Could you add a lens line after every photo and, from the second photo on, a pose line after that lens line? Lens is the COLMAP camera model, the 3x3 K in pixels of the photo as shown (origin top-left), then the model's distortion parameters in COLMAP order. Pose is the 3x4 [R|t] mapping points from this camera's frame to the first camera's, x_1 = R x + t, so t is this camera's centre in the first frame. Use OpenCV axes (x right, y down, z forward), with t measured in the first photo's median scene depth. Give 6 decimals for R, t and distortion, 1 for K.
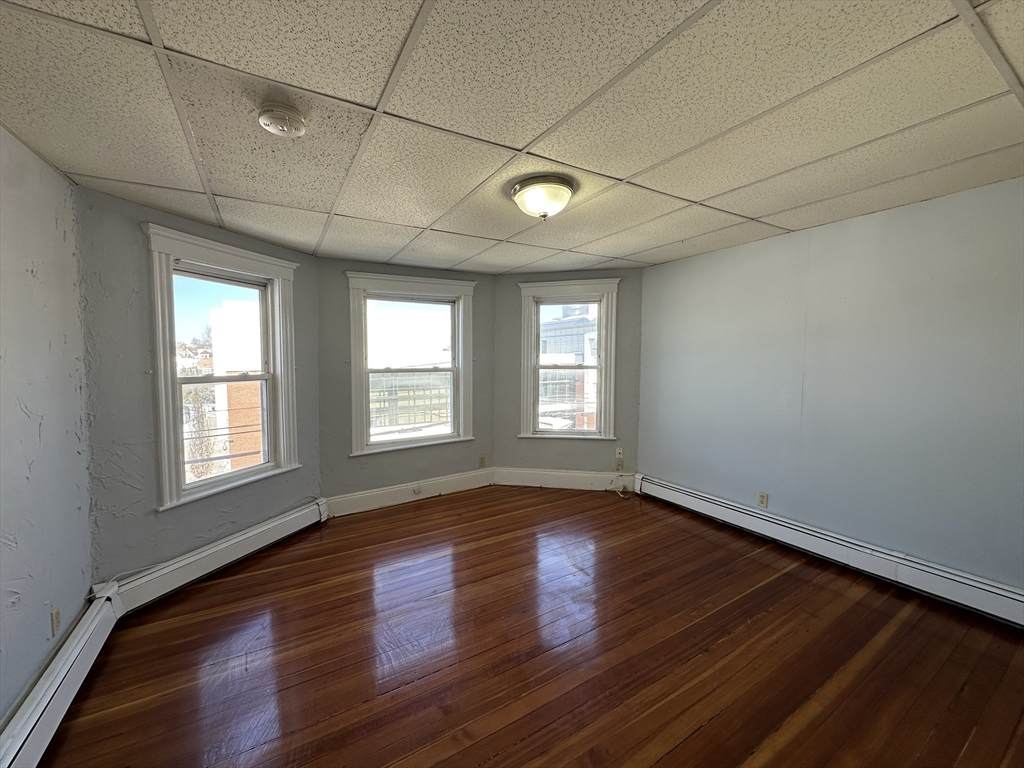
lens RADIAL K [[409.5, 0, 513.2], [0, 409.5, 384.4], [0, 0, 1]] dist [-0.001452, 0.000127]
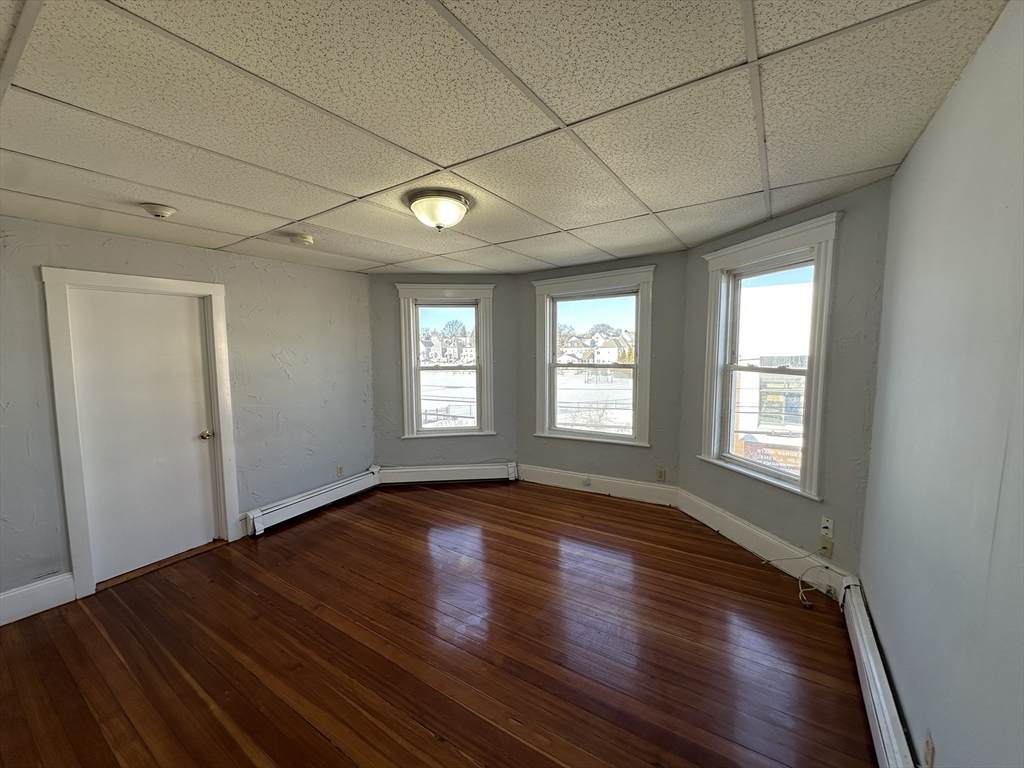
lens RADIAL K [[409.5, 0, 513.2], [0, 409.5, 384.4], [0, 0, 1]] dist [-0.001452, 0.000127]
pose [[0.427954, 0.081339, -0.900133, 0.738357], [-0.043605, 0.996640, 0.069328, -0.062831], [0.902748, 0.009581, 0.430063, 0.479801]]
